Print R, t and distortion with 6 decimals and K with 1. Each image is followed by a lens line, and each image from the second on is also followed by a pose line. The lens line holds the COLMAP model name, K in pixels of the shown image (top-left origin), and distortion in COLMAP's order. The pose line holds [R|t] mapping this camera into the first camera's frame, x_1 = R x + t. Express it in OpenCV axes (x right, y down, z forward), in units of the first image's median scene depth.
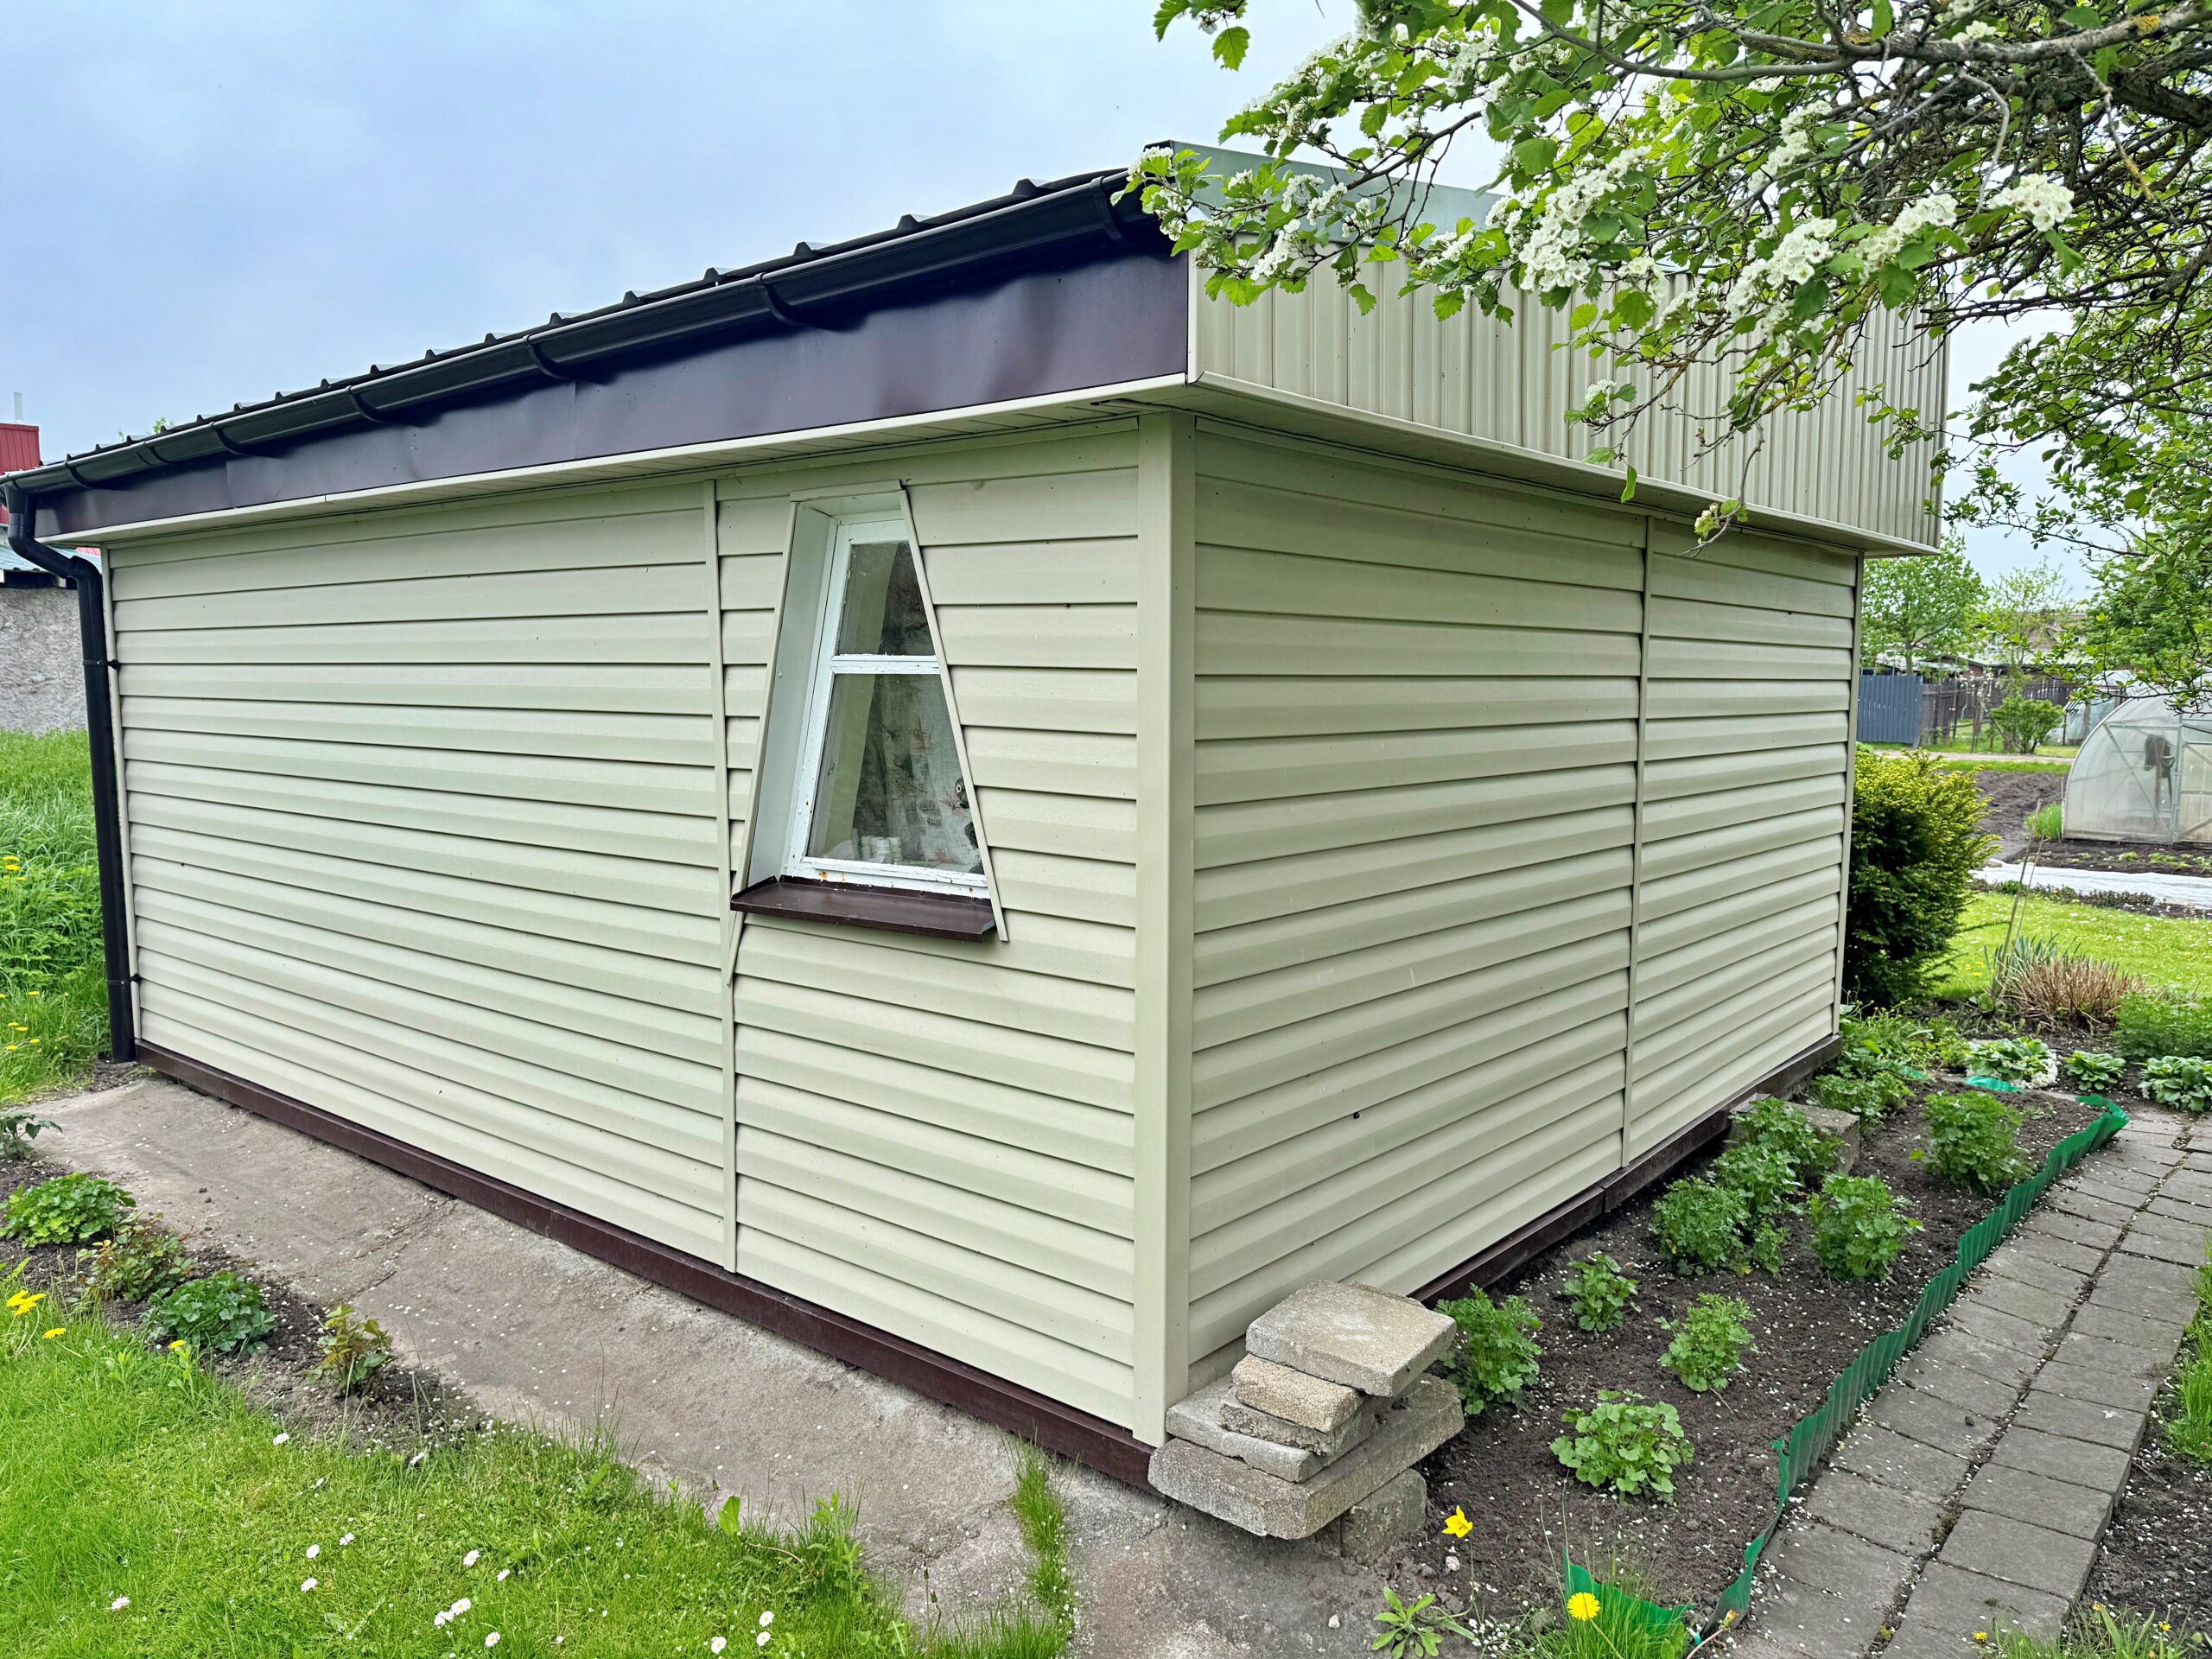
lens RADIAL K [[1576.6, 0, 1108.7], [0, 1576.6, 821.7], [0, 0, 1]] dist [0.023956, -0.009226]
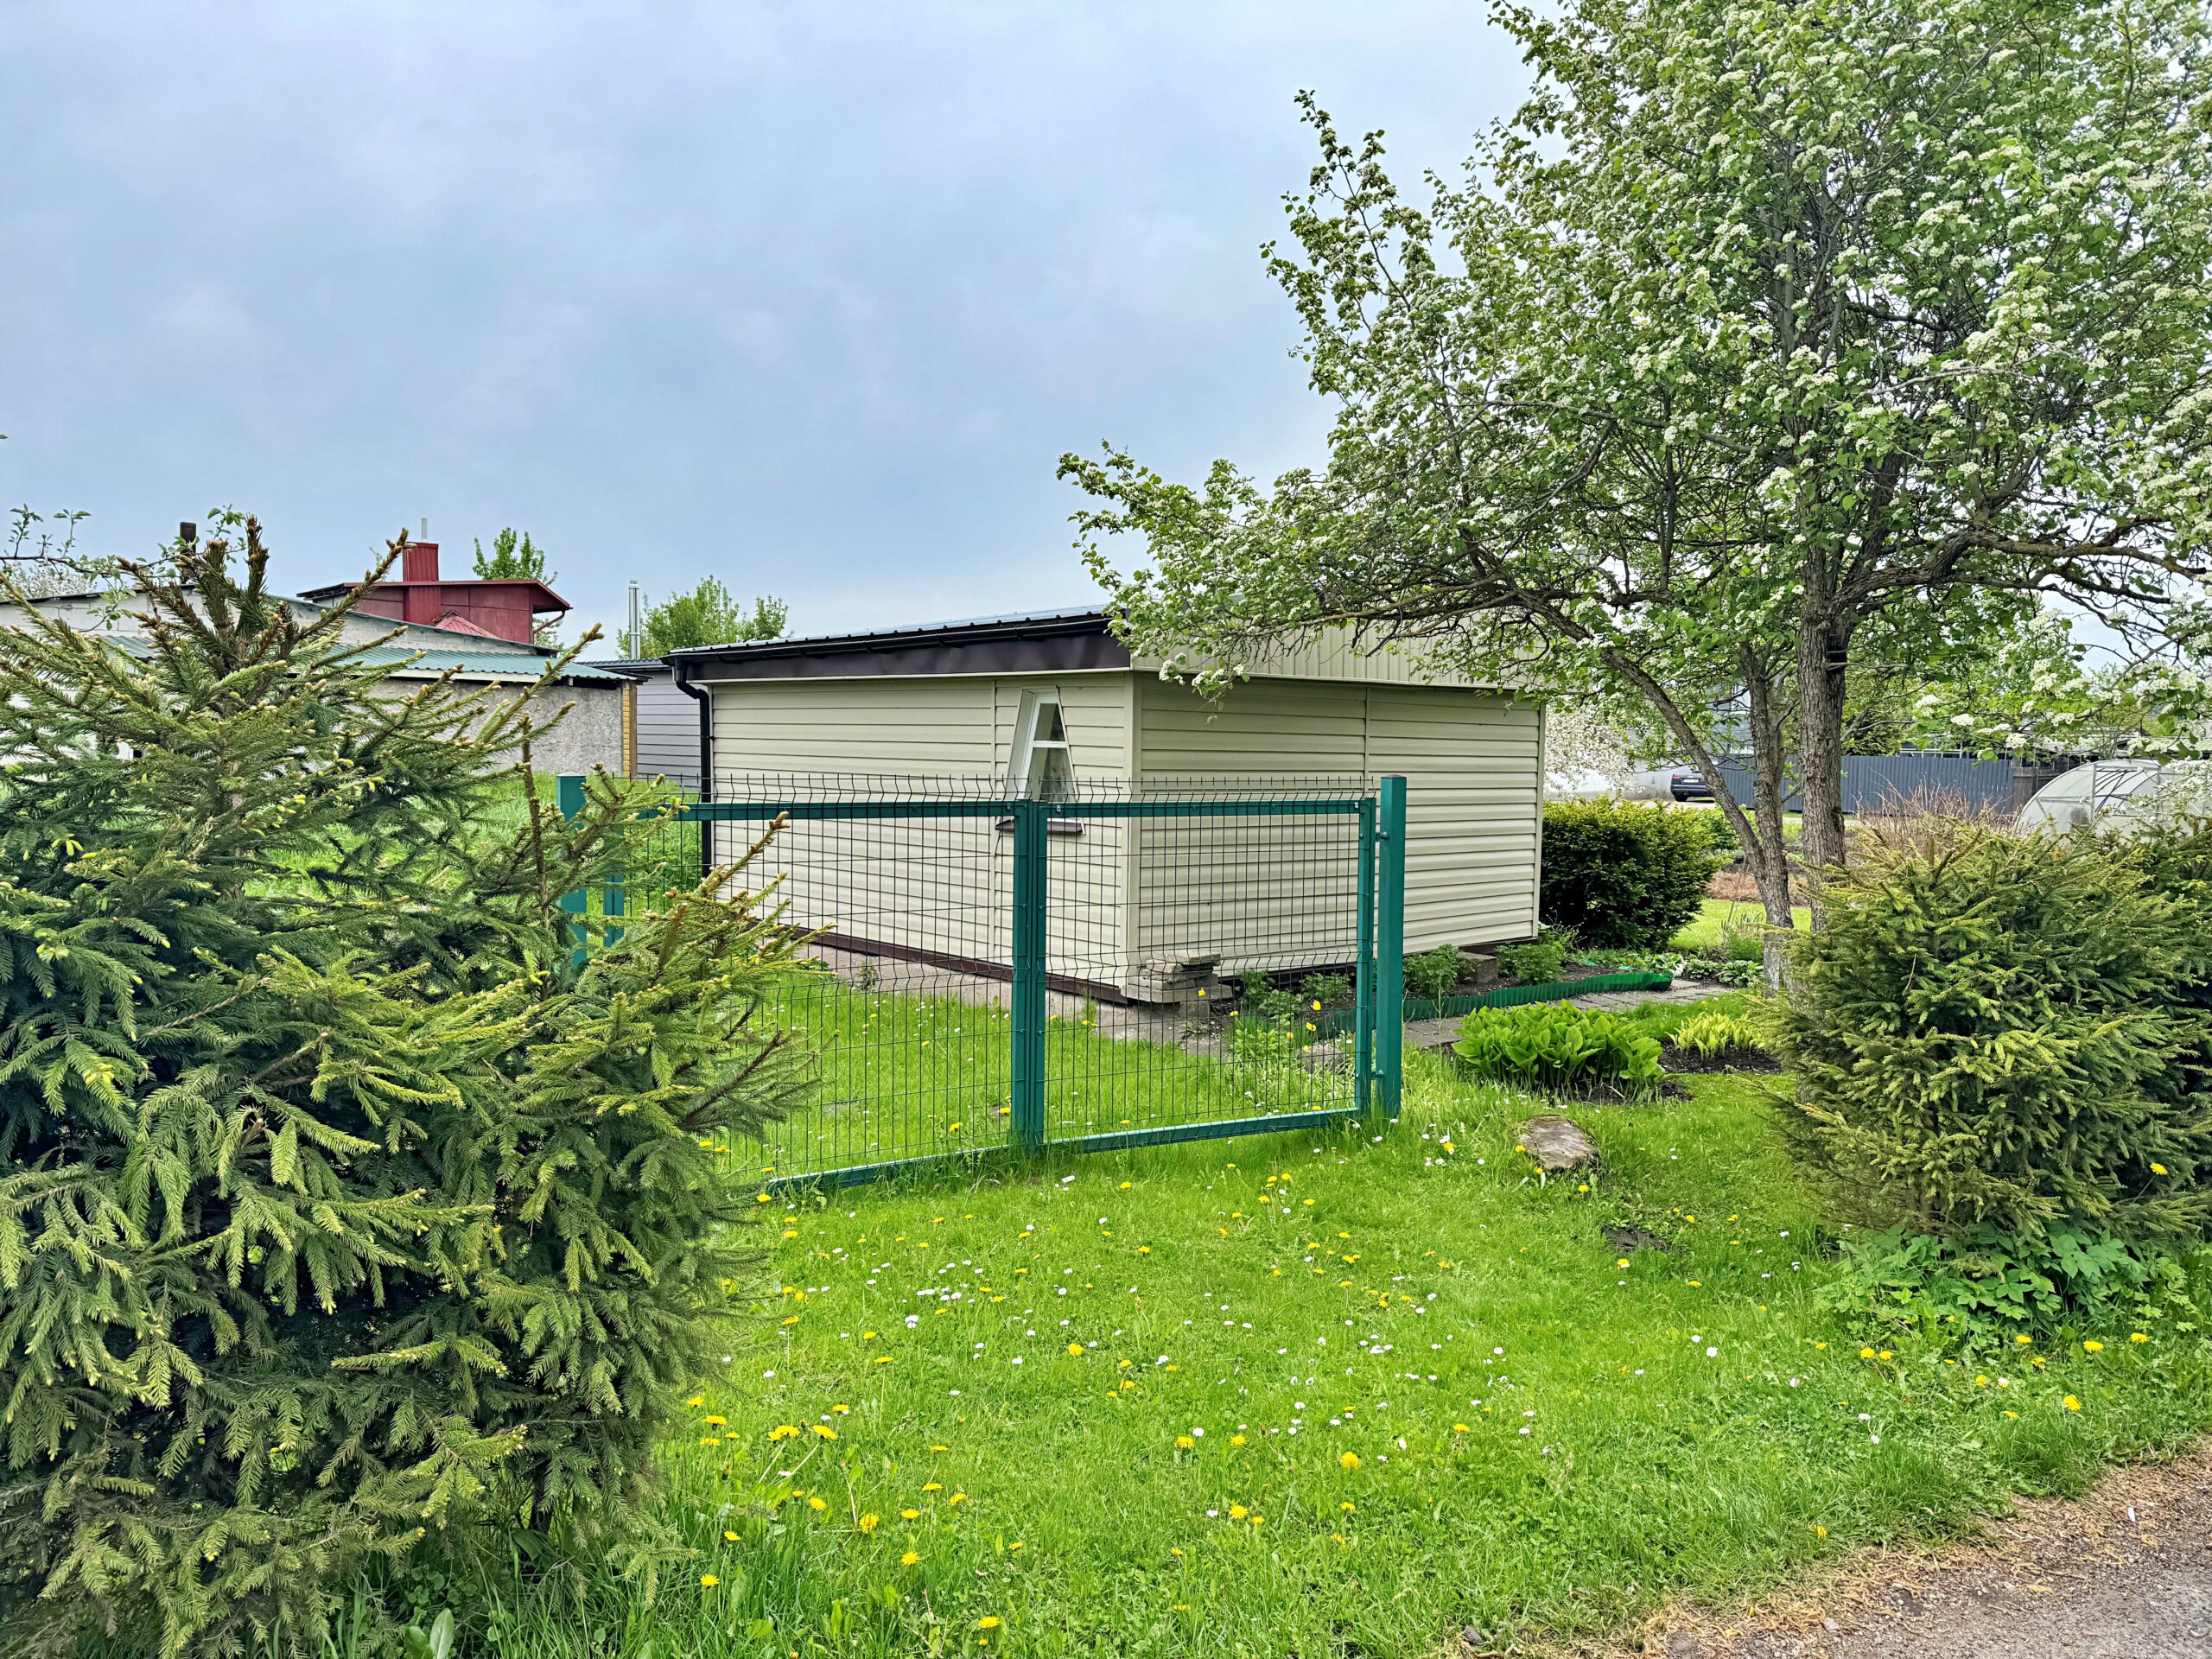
lens RADIAL K [[1576.6, 0, 1106.1], [0, 1576.6, 828.5], [0, 0, 1]] dist [0.023956, -0.009226]
pose [[0.991046, 0.020146, -0.131992, 0.359256], [-0.025496, 0.998915, -0.038965, 0.172478], [0.131064, 0.041981, 0.990485, -1.928020]]
